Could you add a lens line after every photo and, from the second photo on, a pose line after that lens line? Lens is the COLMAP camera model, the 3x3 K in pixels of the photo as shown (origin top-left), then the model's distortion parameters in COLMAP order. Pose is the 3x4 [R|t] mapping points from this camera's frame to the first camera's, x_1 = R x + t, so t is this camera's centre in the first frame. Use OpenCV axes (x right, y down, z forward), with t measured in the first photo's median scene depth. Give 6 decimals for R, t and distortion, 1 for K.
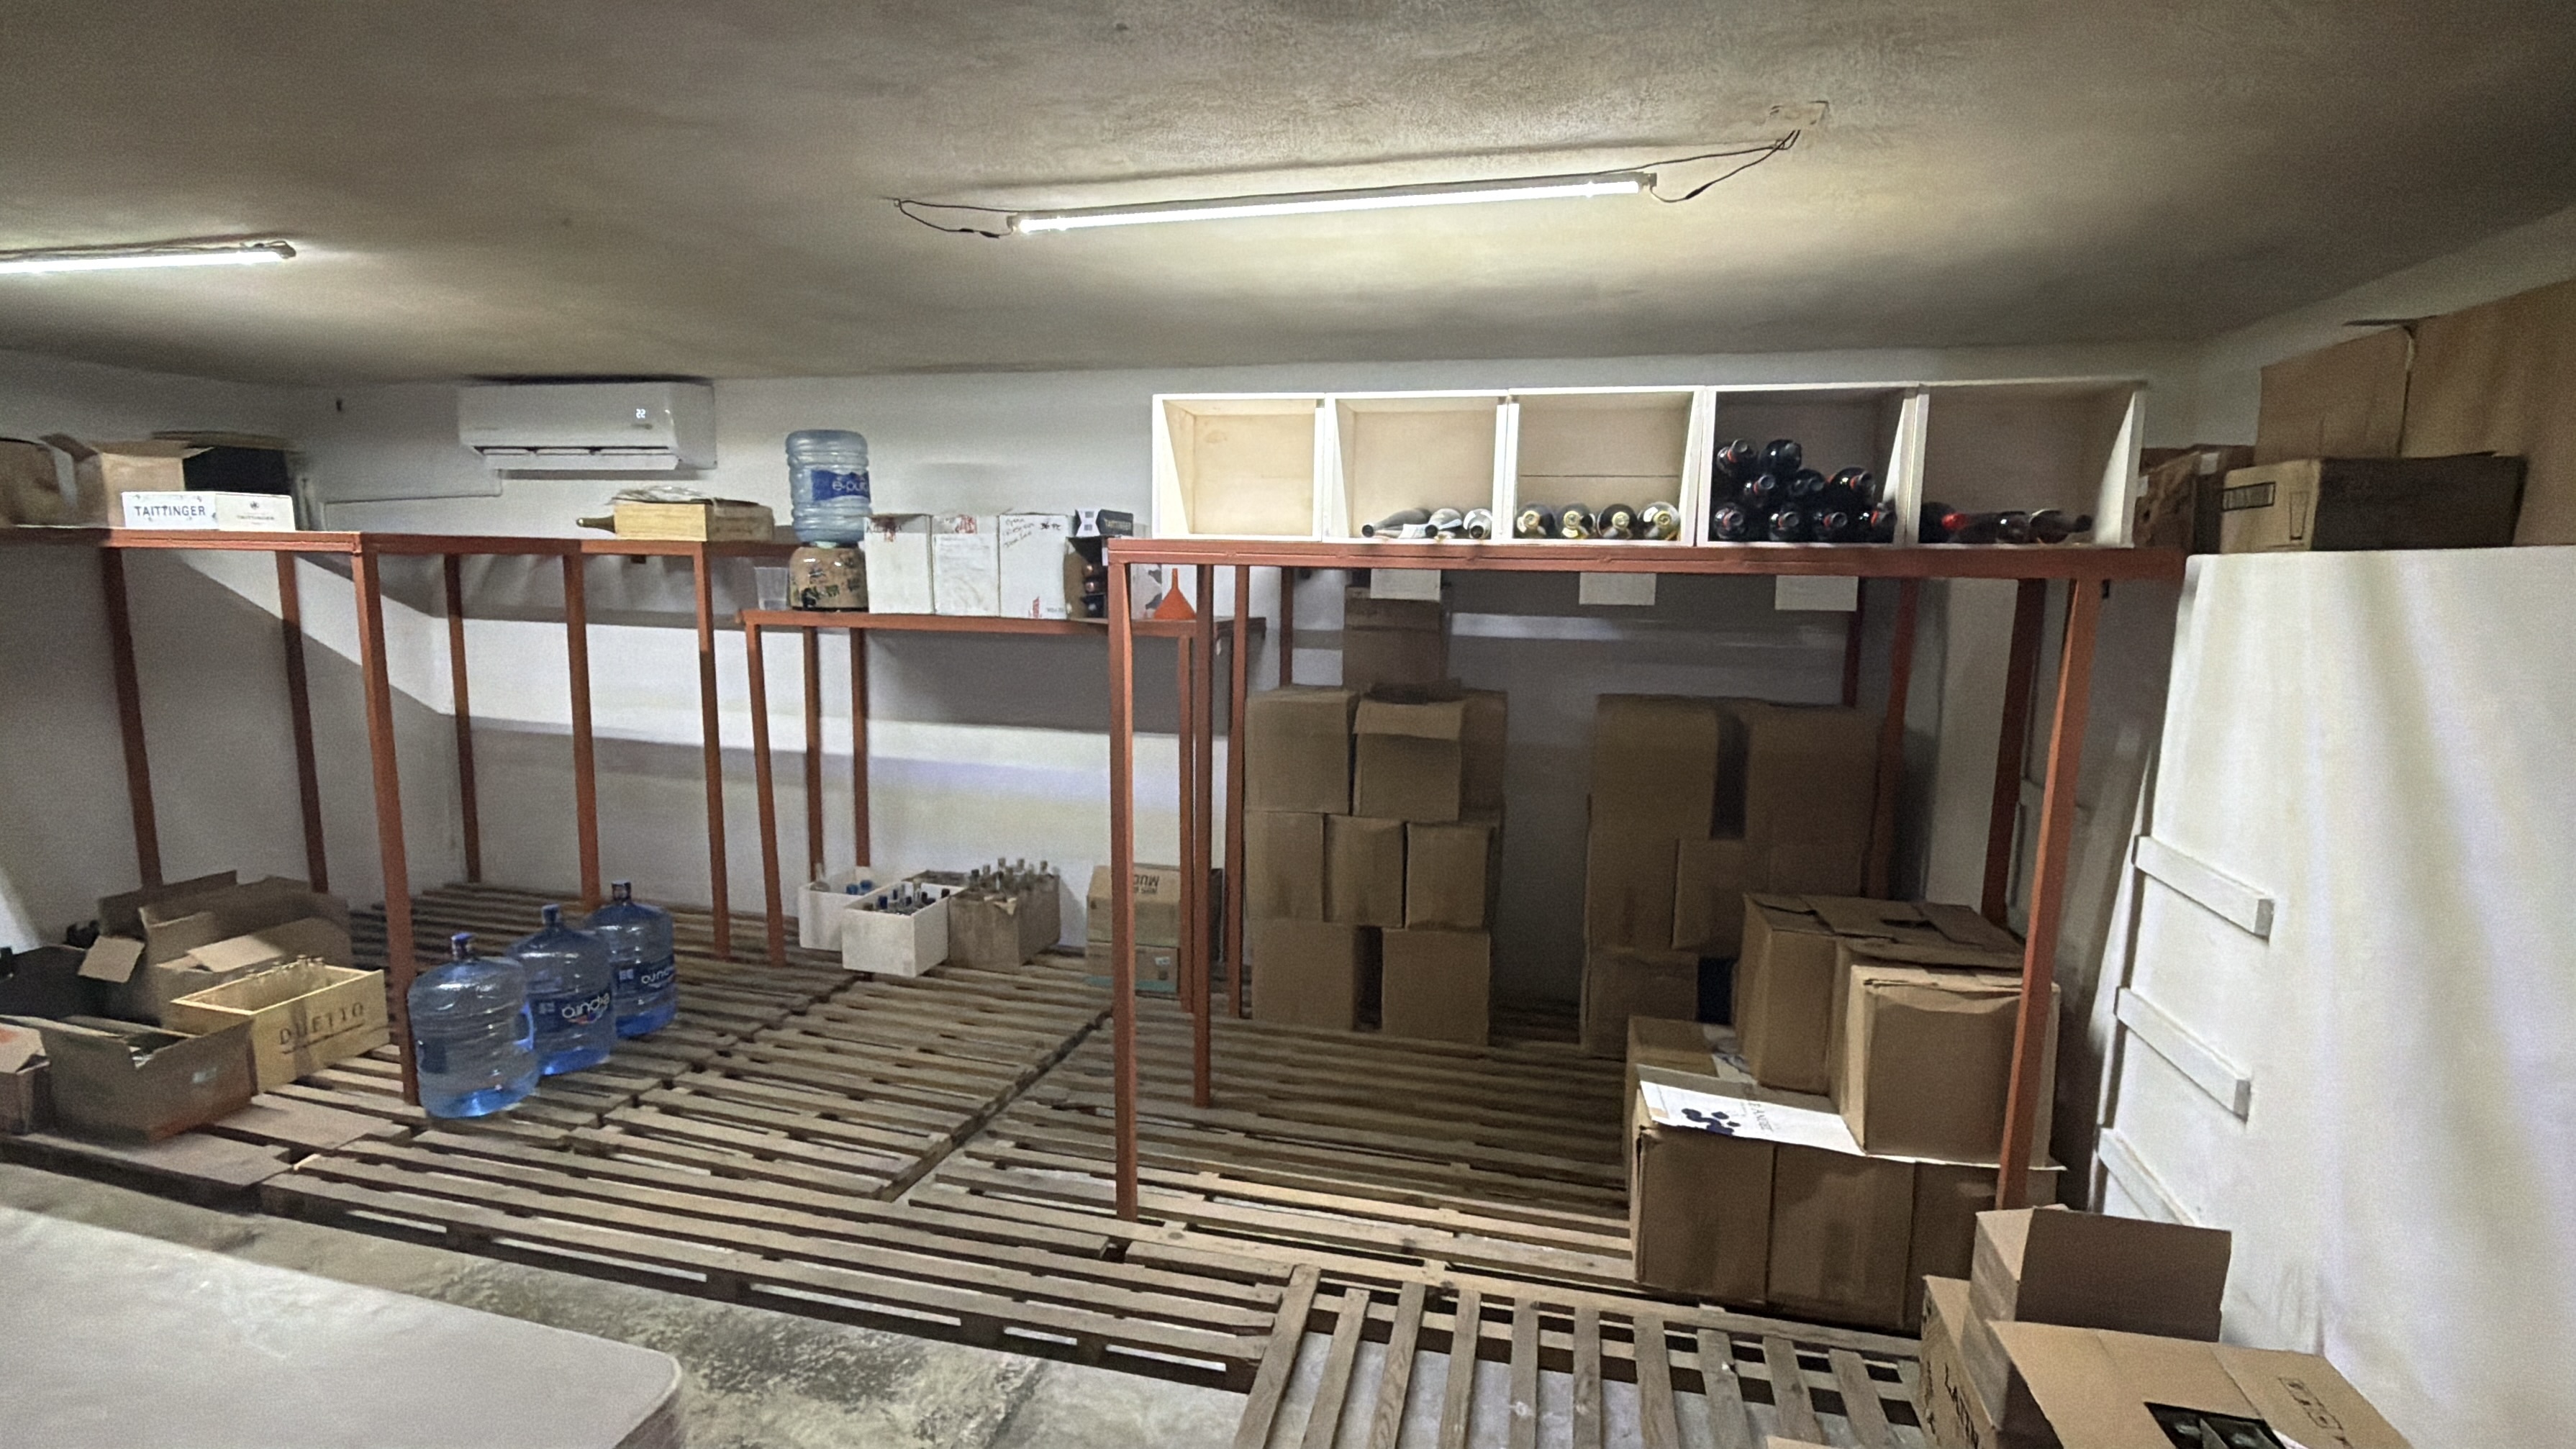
lens RADIAL K [[1173.4, 0, 1282.8], [0, 1173.4, 725.6], [0, 0, 1]] dist [0.001004, -0.000550]
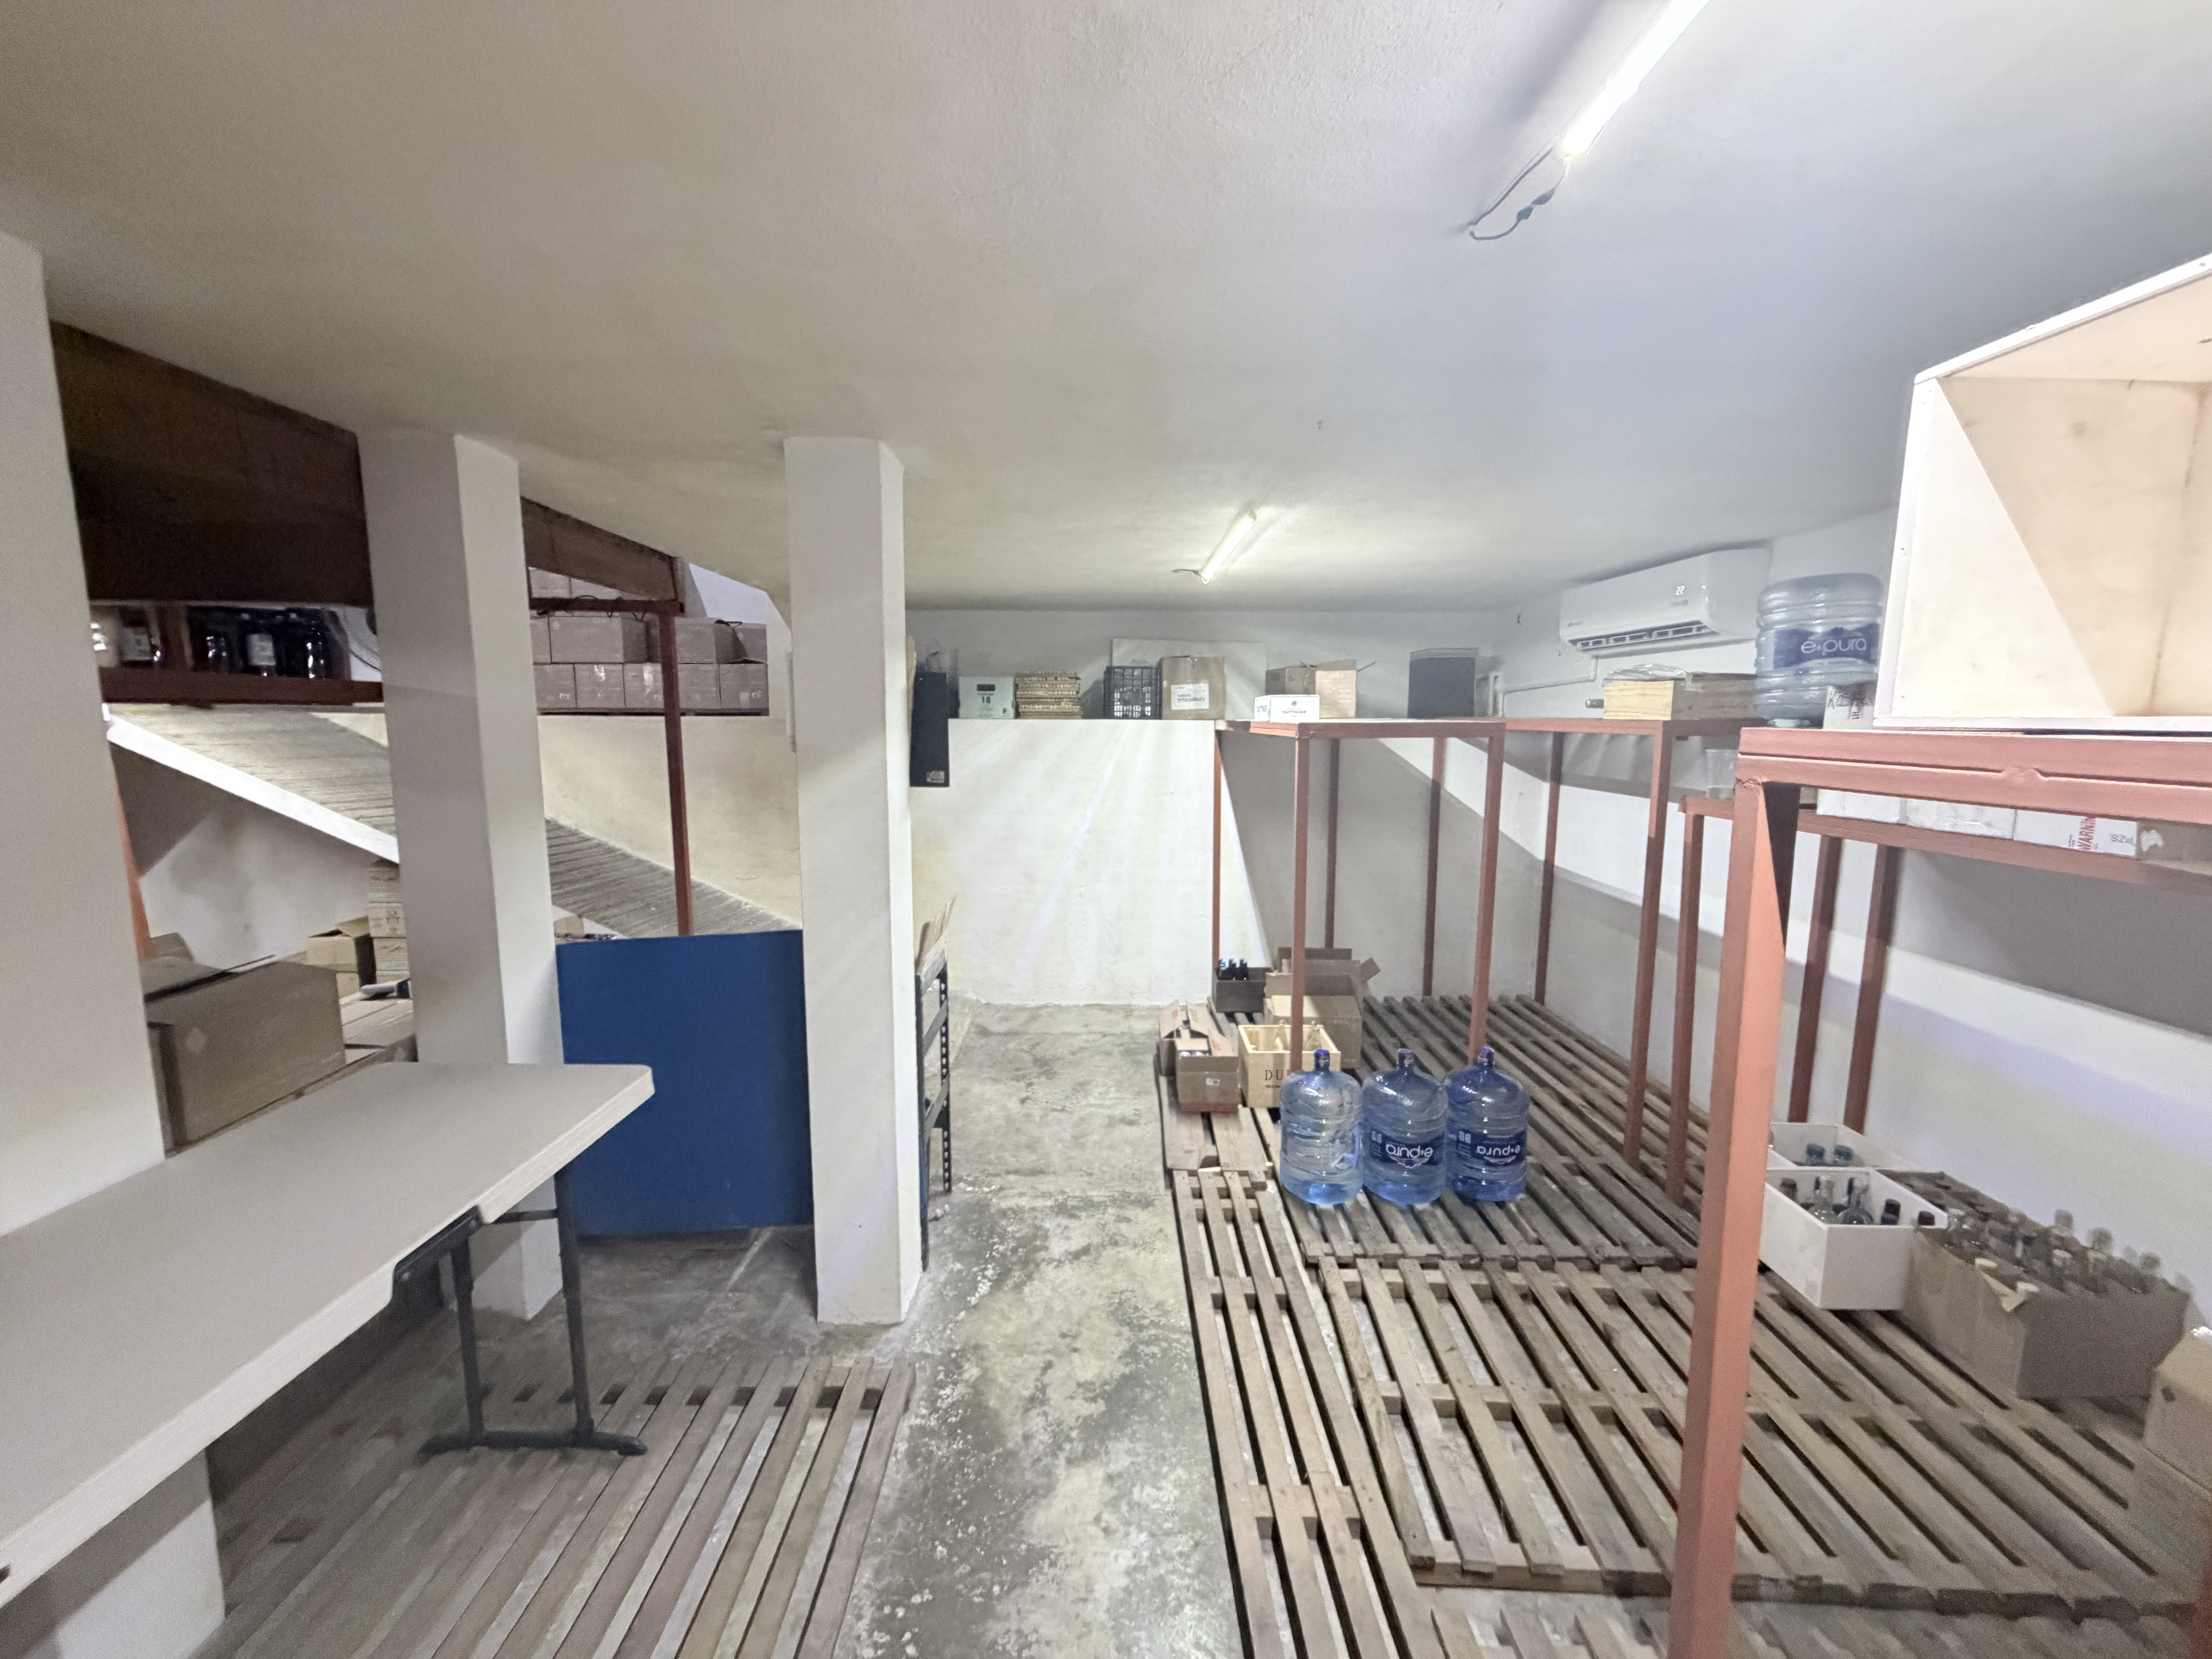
lens RADIAL K [[887.6, 0, 1106.6], [0, 887.6, 827.3], [0, 0, 1]] dist [0.000139, 0.000923]
pose [[0.242983, 0.103671, -0.964475, 0.081301], [-0.127374, 0.989073, 0.074225, -0.067032], [0.961631, 0.104814, 0.253533, 0.394277]]
